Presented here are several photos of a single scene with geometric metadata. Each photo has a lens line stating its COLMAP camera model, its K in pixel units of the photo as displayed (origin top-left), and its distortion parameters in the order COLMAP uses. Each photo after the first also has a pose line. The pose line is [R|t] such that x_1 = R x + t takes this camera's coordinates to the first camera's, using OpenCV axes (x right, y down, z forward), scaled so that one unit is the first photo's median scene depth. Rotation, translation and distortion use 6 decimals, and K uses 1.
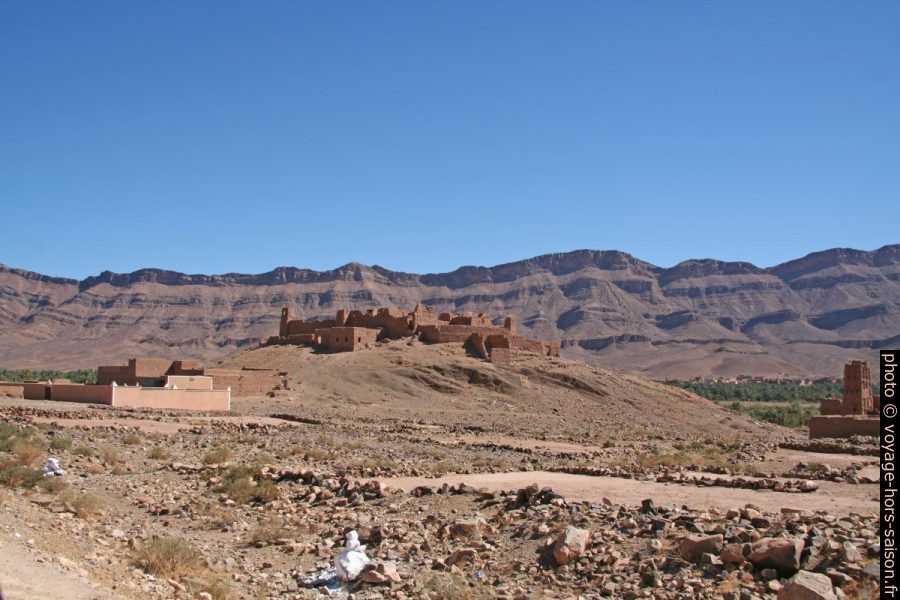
lens RADIAL K [[2714.8, 0, 449.2], [0, 2714.8, 298.8], [0, 0, 1]] dist [0.951734, 0.000000]
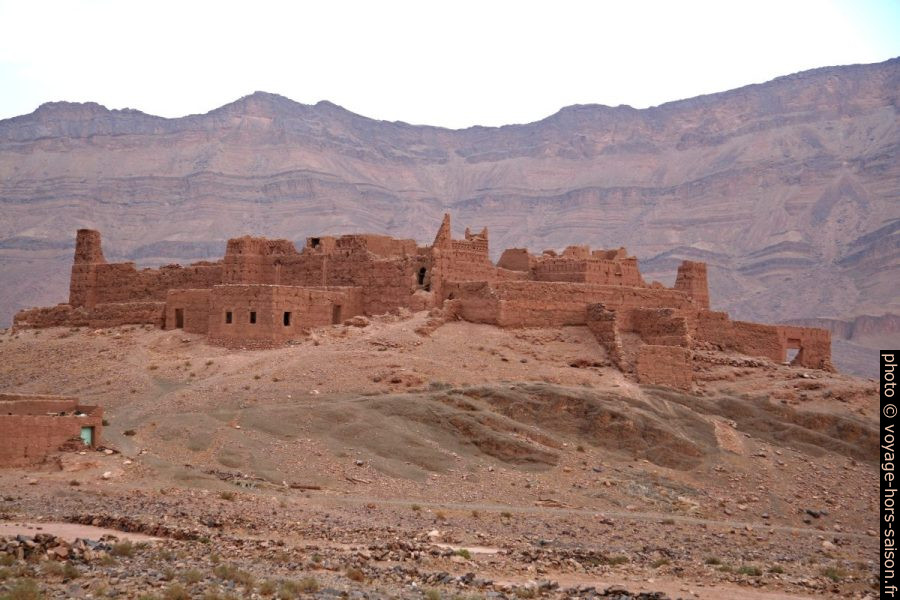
lens RADIAL K [[2714.8, 0, 450.2], [0, 2714.8, 301.8], [0, 0, 1]] dist [0.951734, 0.000000]
pose [[0.999811, 0.009867, -0.016738, -0.004289], [-0.010356, 0.999516, -0.029349, 0.023512], [0.016440, 0.029517, 0.999429, 0.621200]]
